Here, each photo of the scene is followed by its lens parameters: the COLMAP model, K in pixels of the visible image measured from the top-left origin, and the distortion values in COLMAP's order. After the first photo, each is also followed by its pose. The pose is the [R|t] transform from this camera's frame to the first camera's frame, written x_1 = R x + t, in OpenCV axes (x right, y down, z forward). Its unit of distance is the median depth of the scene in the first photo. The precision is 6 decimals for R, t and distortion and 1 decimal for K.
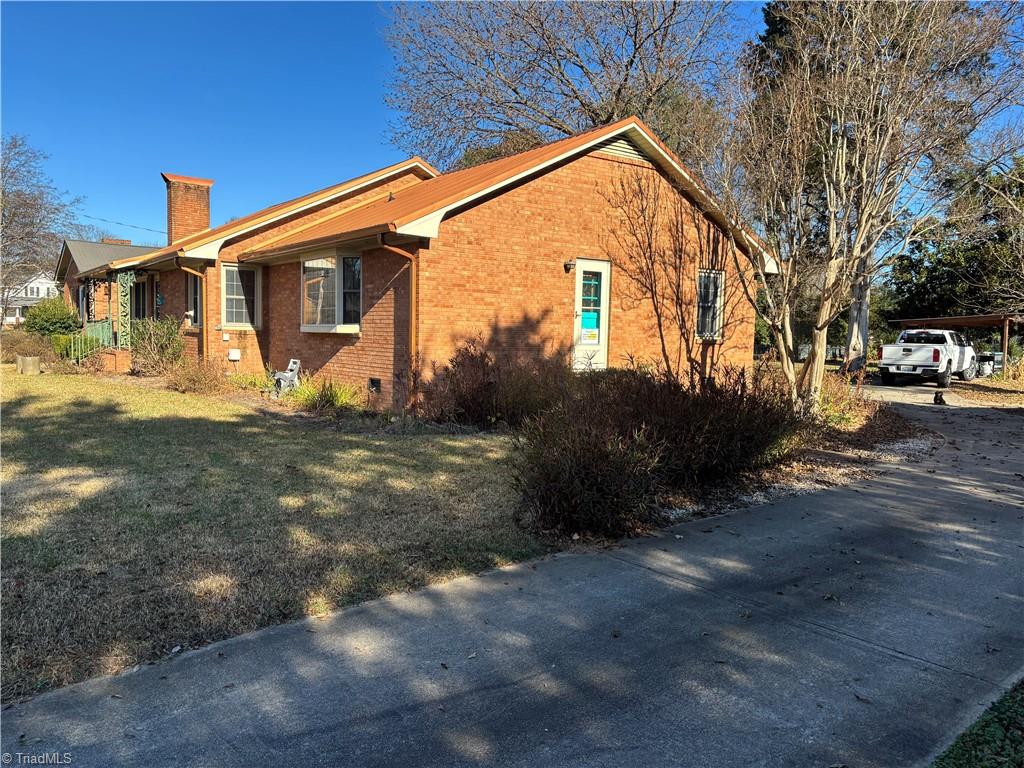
lens RADIAL K [[728.2, 0, 512.0], [0, 728.2, 384.0], [0, 0, 1]] dist [0.047492, -0.053997]
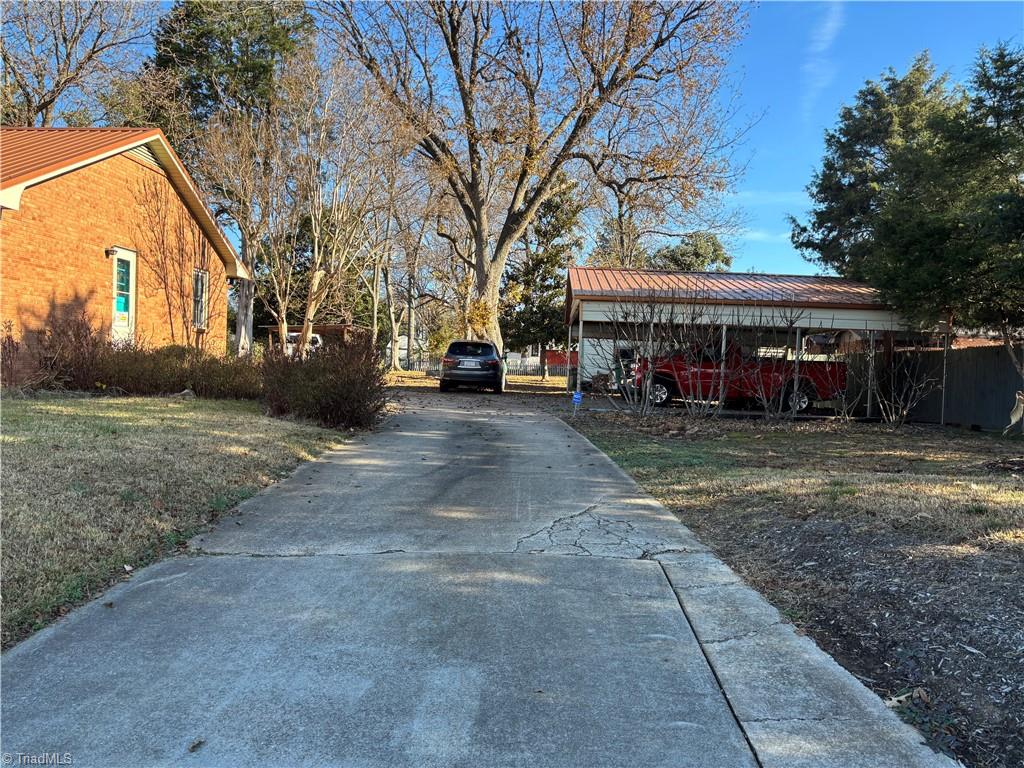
lens RADIAL K [[728.2, 0, 512.0], [0, 728.2, 384.0], [0, 0, 1]] dist [0.047492, -0.053997]
pose [[0.622095, -0.019305, 0.782704, -0.415960], [0.034440, 0.999403, -0.002724, 0.058820], [-0.782184, 0.028651, 0.622388, -0.146082]]
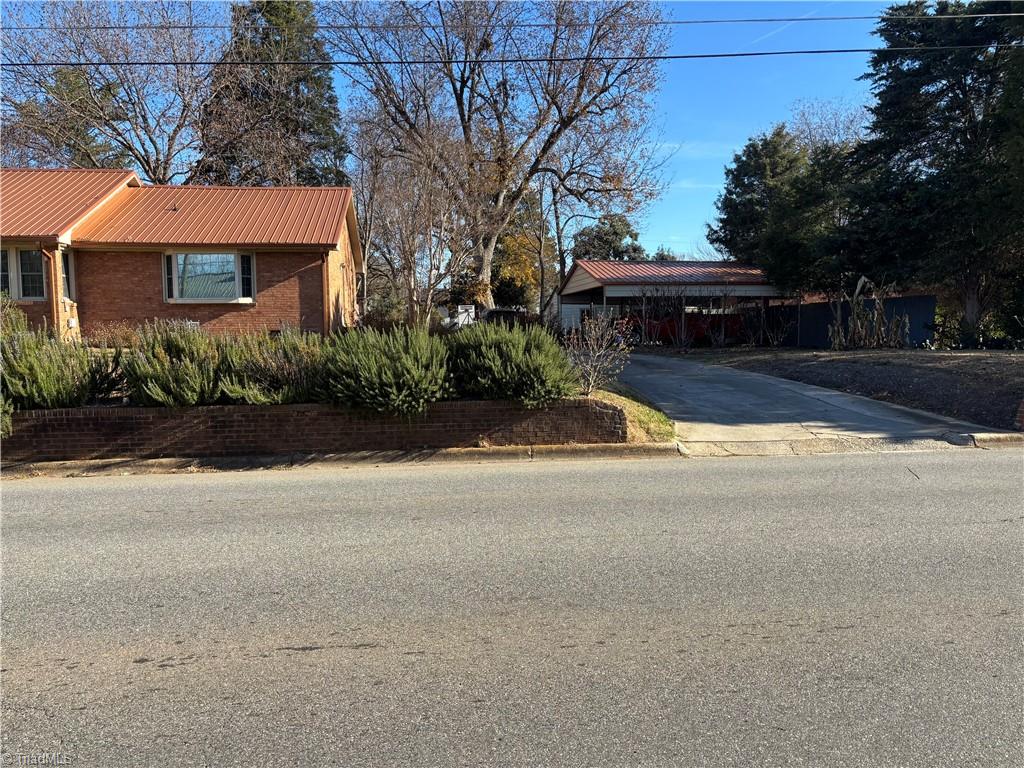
lens RADIAL K [[728.2, 0, 512.0], [0, 728.2, 384.0], [0, 0, 1]] dist [0.047492, -0.053997]
pose [[0.479107, -0.095257, 0.872572, -1.328125], [0.081829, 0.994612, 0.063649, 0.049073], [-0.873934, 0.040907, 0.484320, -0.248653]]
